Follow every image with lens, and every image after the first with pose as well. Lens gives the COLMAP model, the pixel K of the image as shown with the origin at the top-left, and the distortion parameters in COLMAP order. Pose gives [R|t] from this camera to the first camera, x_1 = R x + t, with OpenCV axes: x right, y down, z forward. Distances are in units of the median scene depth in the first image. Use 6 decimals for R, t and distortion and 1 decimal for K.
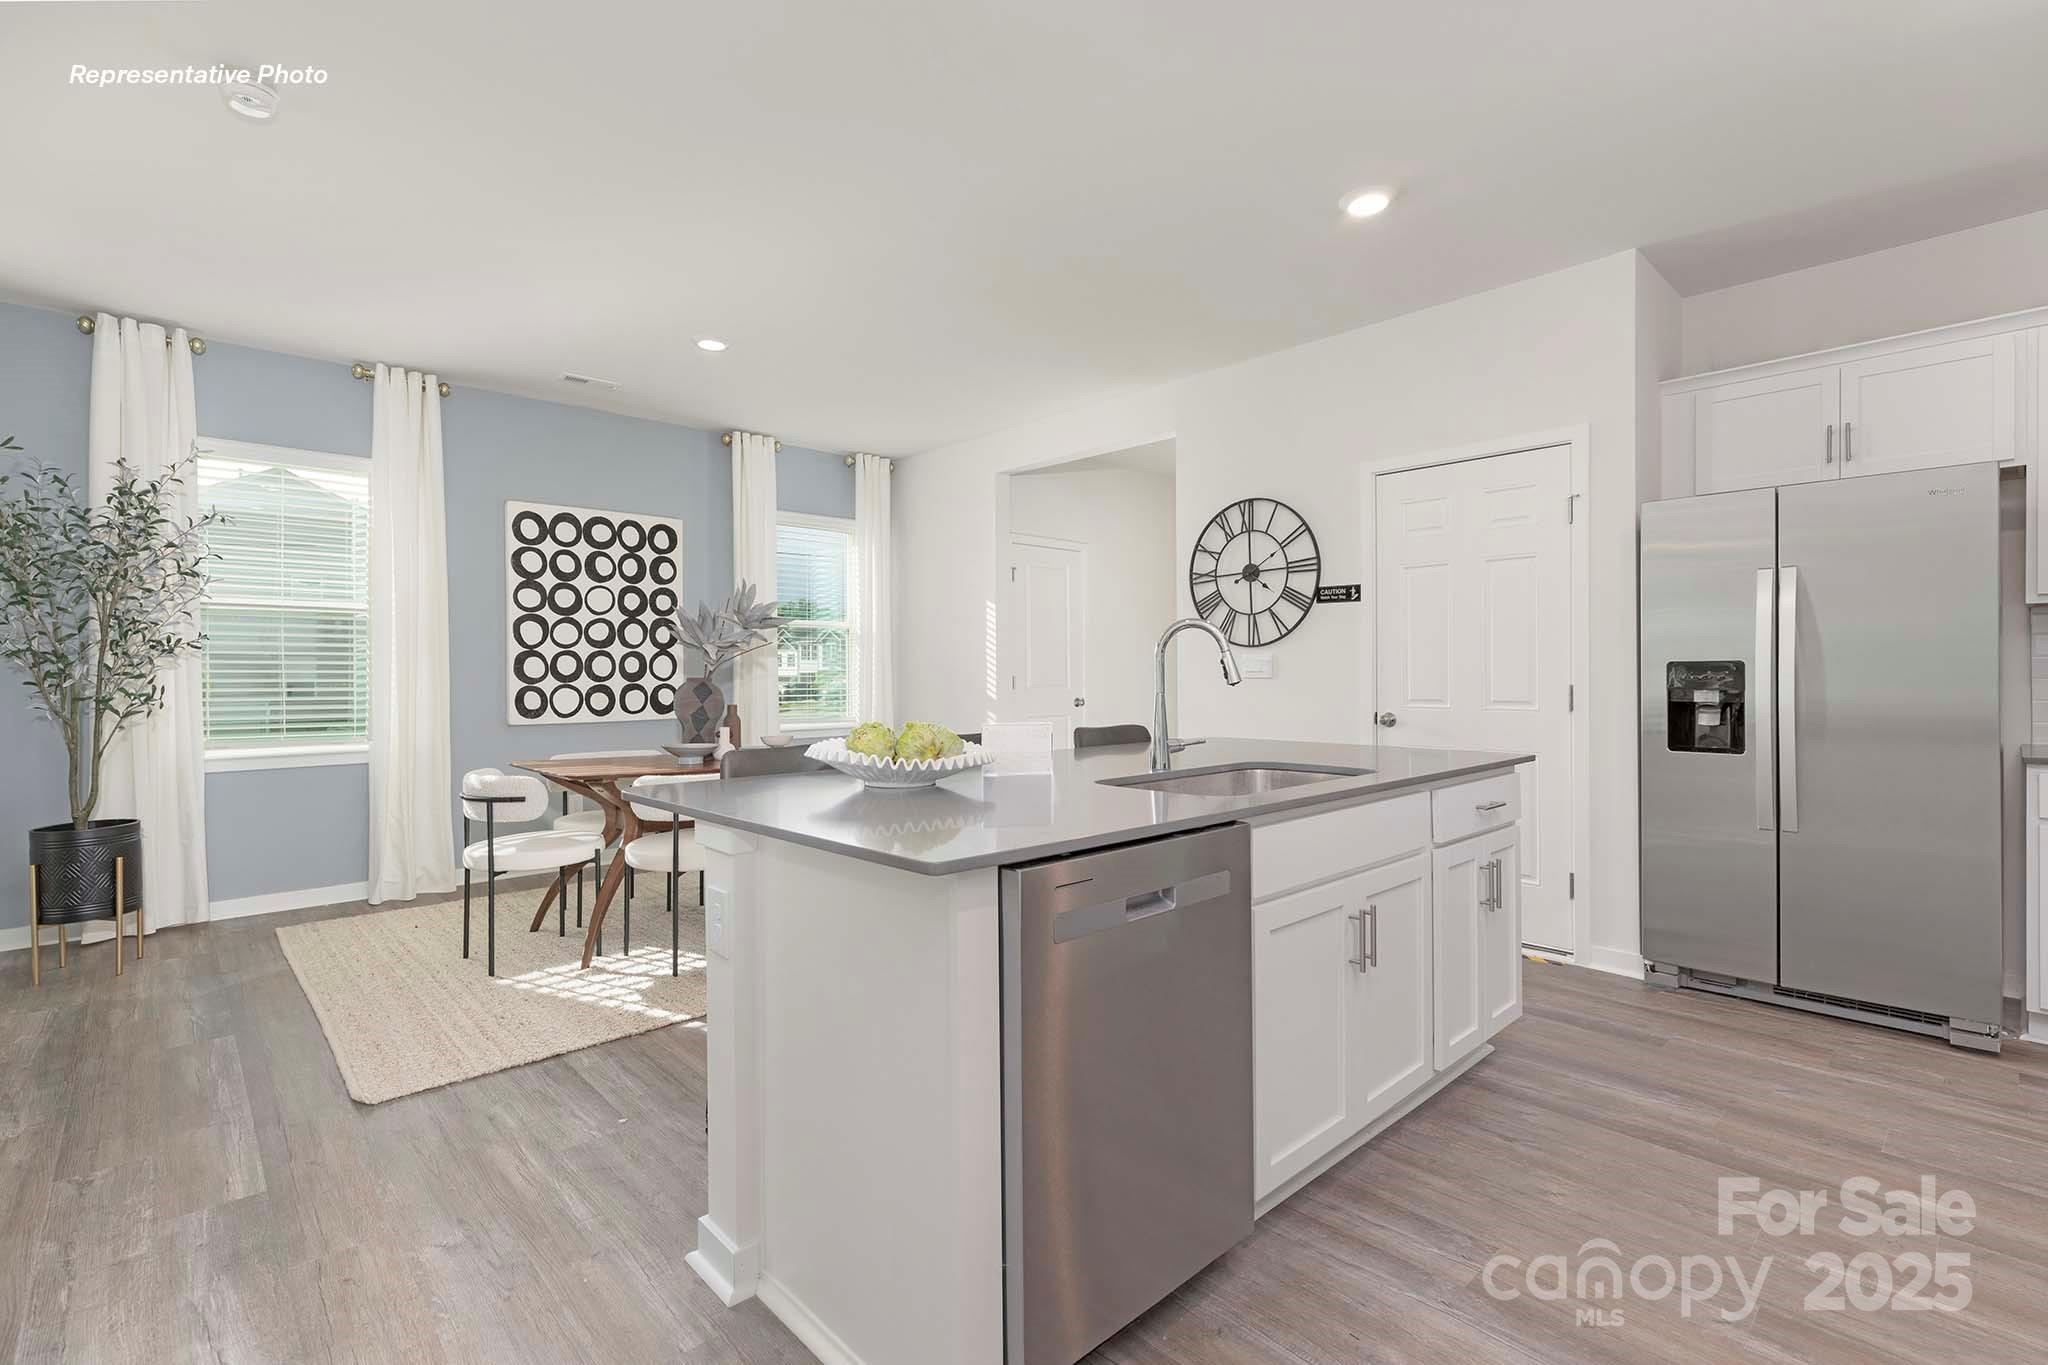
lens RADIAL K [[948.2, 0, 1111.0], [0, 948.2, 682.2], [0, 0, 1]] dist [-0.002182, -0.000906]
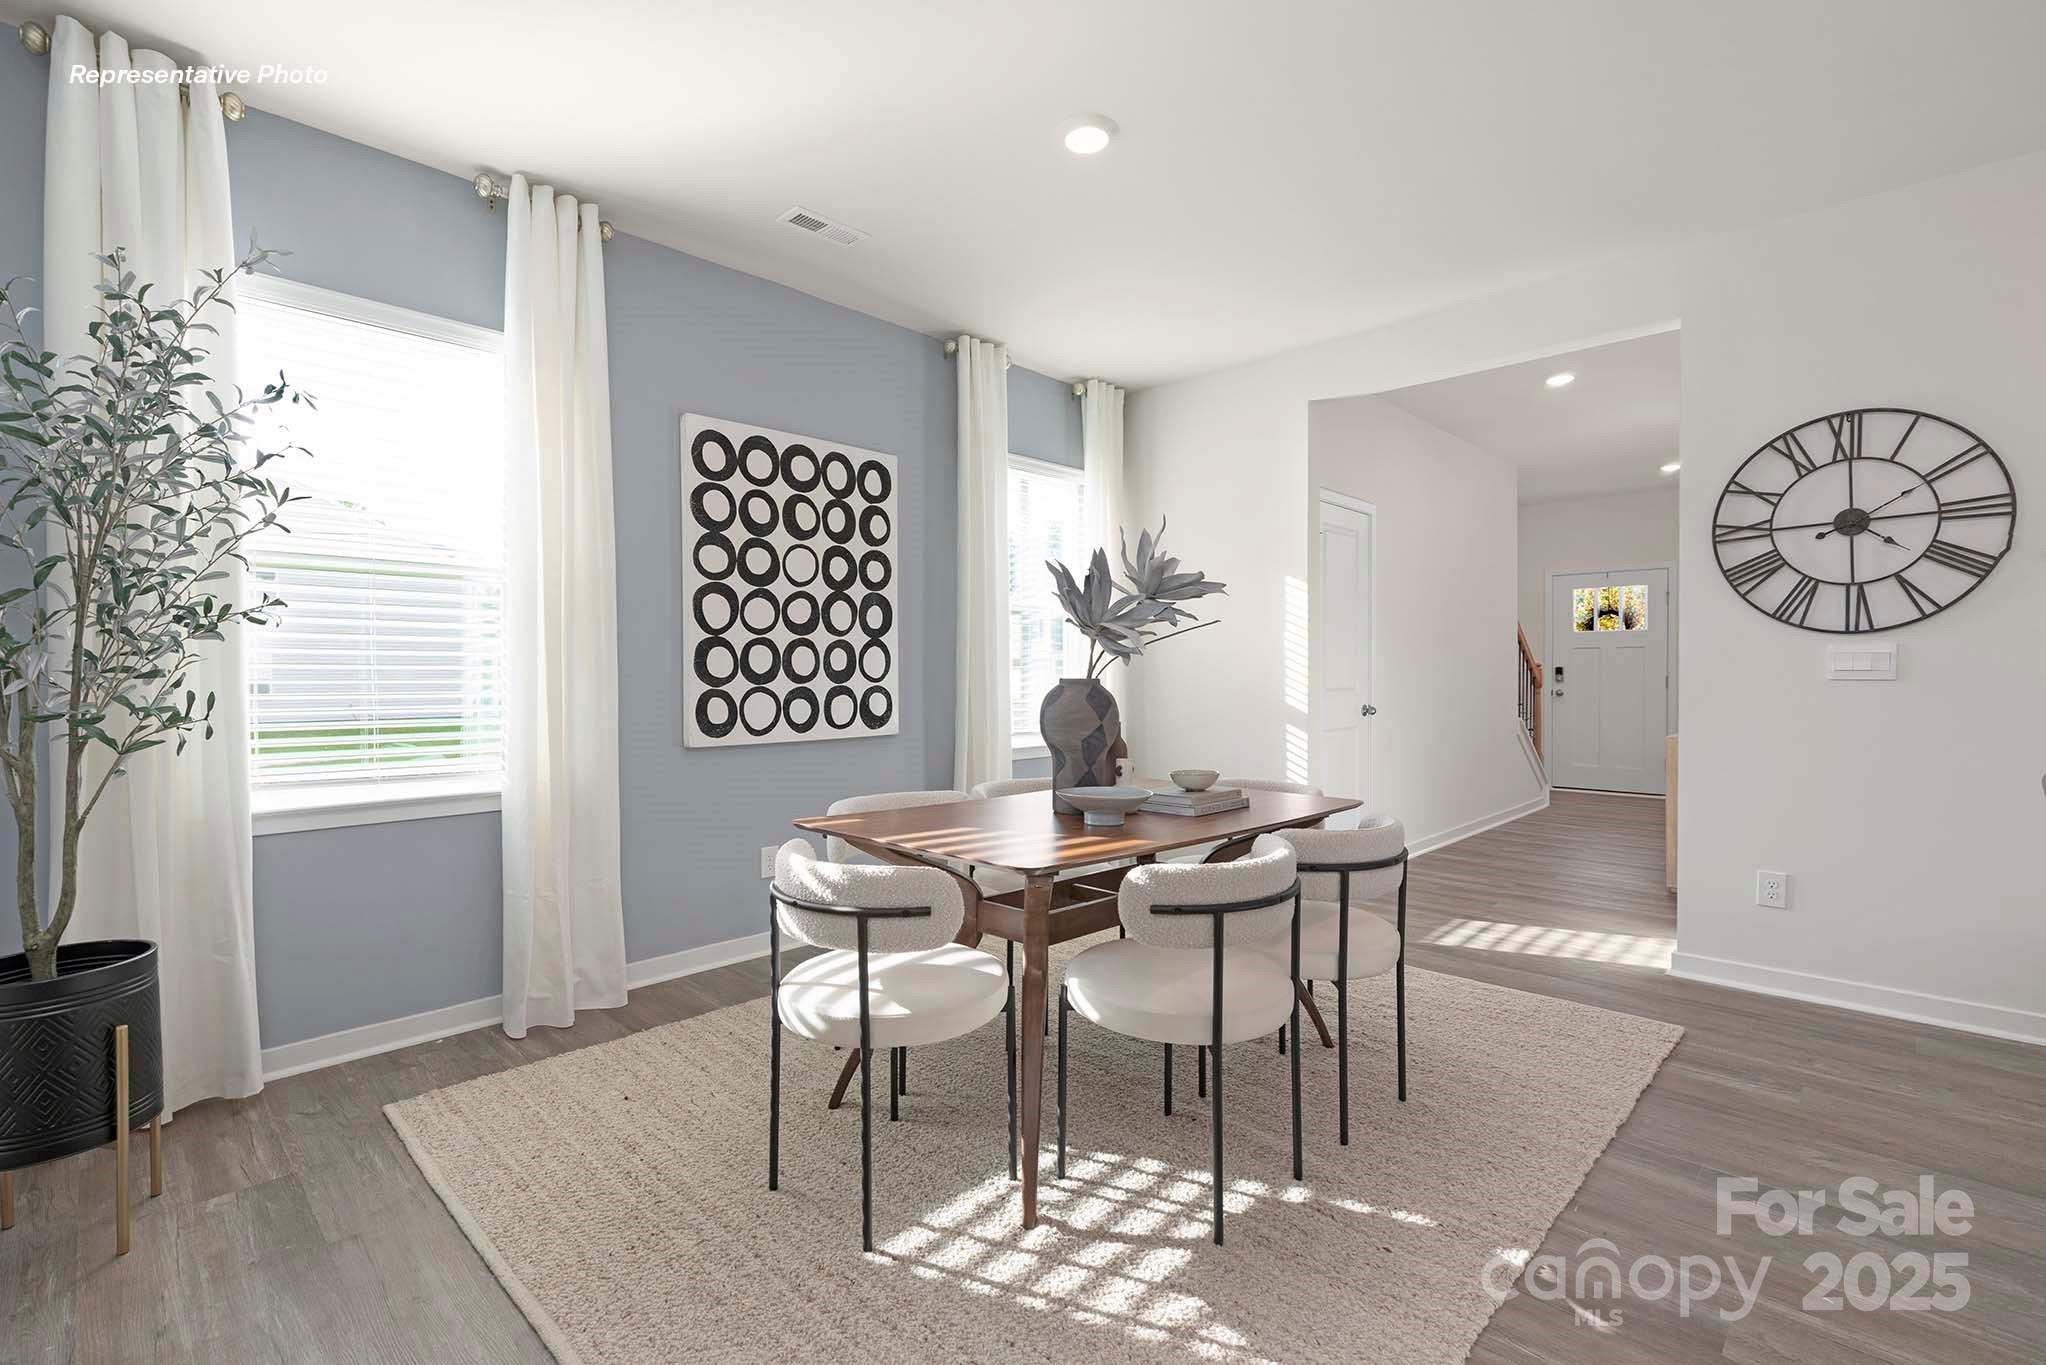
lens RADIAL K [[947.2, 0, 1115.0], [0, 947.2, 692.1], [0, 0, 1]] dist [-0.002182, -0.000906]
pose [[0.999207, 0.000463, 0.039818, -0.380066], [-0.000895, 0.999941, 0.010828, -0.001872], [-0.039811, -0.010855, 0.999148, 0.335023]]
